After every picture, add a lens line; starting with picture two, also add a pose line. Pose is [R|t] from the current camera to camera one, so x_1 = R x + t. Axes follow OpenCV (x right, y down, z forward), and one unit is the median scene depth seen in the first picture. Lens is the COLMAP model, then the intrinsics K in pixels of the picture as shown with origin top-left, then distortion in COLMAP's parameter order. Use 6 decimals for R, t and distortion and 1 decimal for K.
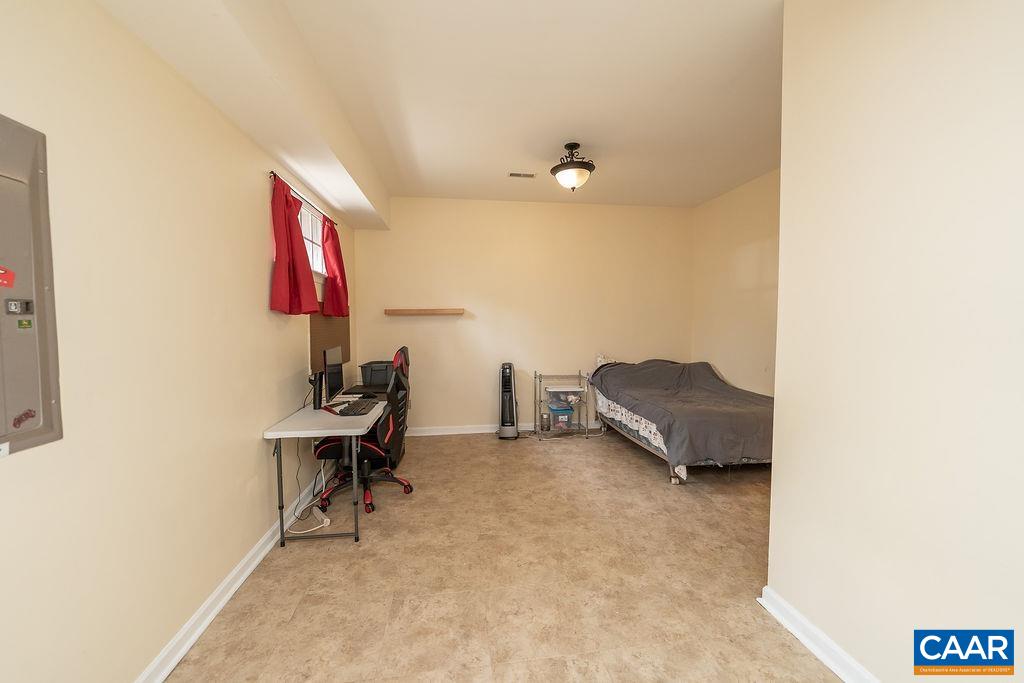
lens RADIAL K [[403.3, 0, 511.2], [0, 403.3, 337.3], [0, 0, 1]] dist [-0.000071, -0.000334]
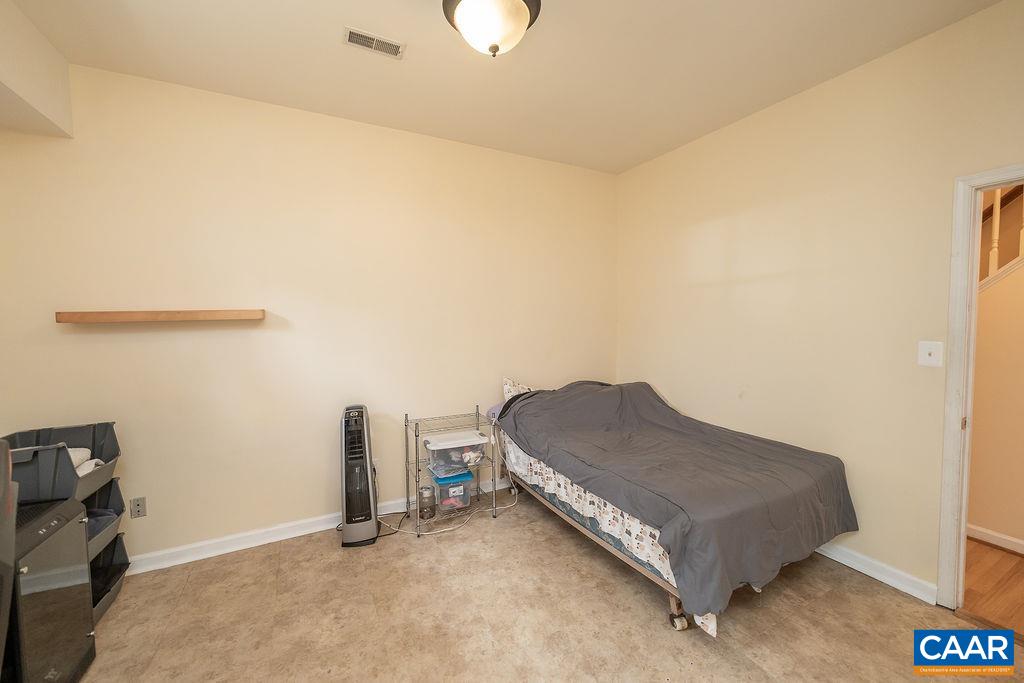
lens RADIAL K [[403.3, 0, 511.2], [0, 403.3, 337.3], [0, 0, 1]] dist [-0.000071, -0.000334]
pose [[0.940933, -0.023047, 0.337808, 0.007362], [0.021278, 0.999734, 0.008940, -0.033692], [-0.337924, -0.001224, 0.941173, 0.405109]]
